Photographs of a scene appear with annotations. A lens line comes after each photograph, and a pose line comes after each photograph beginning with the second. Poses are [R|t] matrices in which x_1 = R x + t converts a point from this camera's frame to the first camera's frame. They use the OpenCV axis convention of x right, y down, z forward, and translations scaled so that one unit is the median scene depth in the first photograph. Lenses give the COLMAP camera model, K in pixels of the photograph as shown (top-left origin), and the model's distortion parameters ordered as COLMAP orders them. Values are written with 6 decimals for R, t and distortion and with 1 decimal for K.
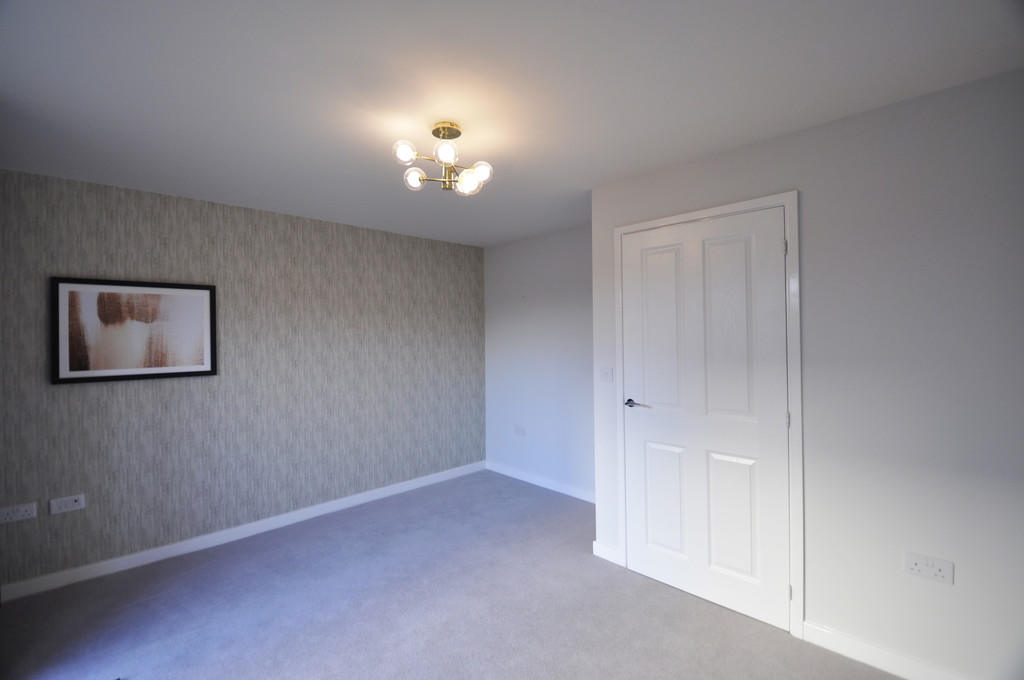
lens RADIAL K [[453.7, 0, 509.7], [0, 453.7, 338.2], [0, 0, 1]] dist [-0.005533, -0.001659]
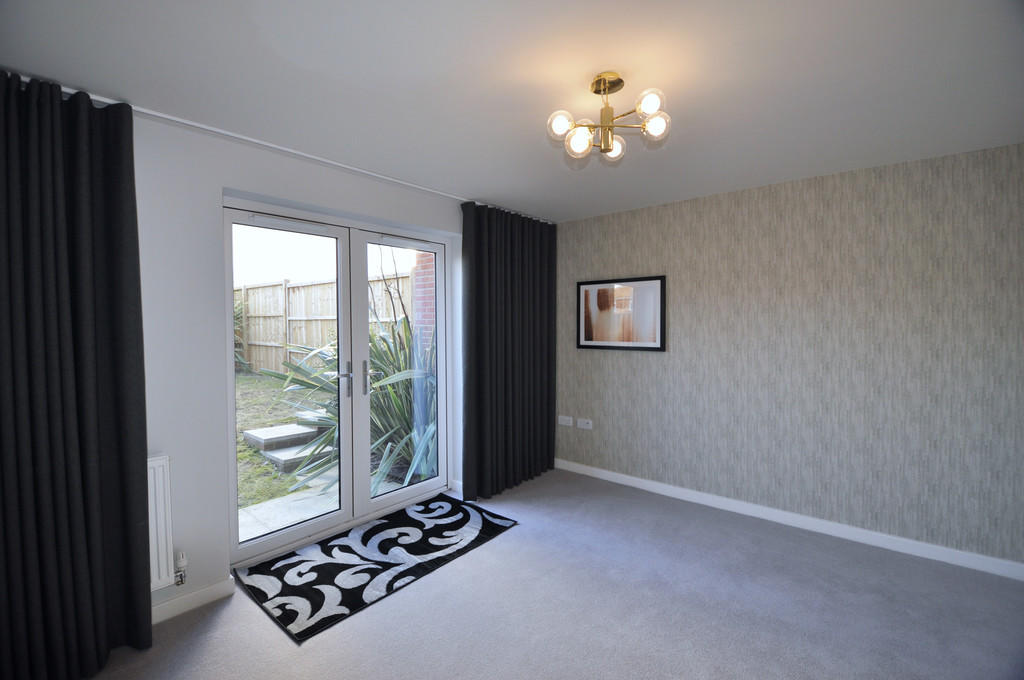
lens RADIAL K [[453.7, 0, 510.6], [0, 453.7, 338.7], [0, 0, 1]] dist [-0.005533, -0.001659]
pose [[0.086488, 0.045482, -0.995214, 0.494610], [-0.001905, 0.998963, 0.045488, -0.005013], [0.996251, -0.002038, 0.086485, 0.507737]]
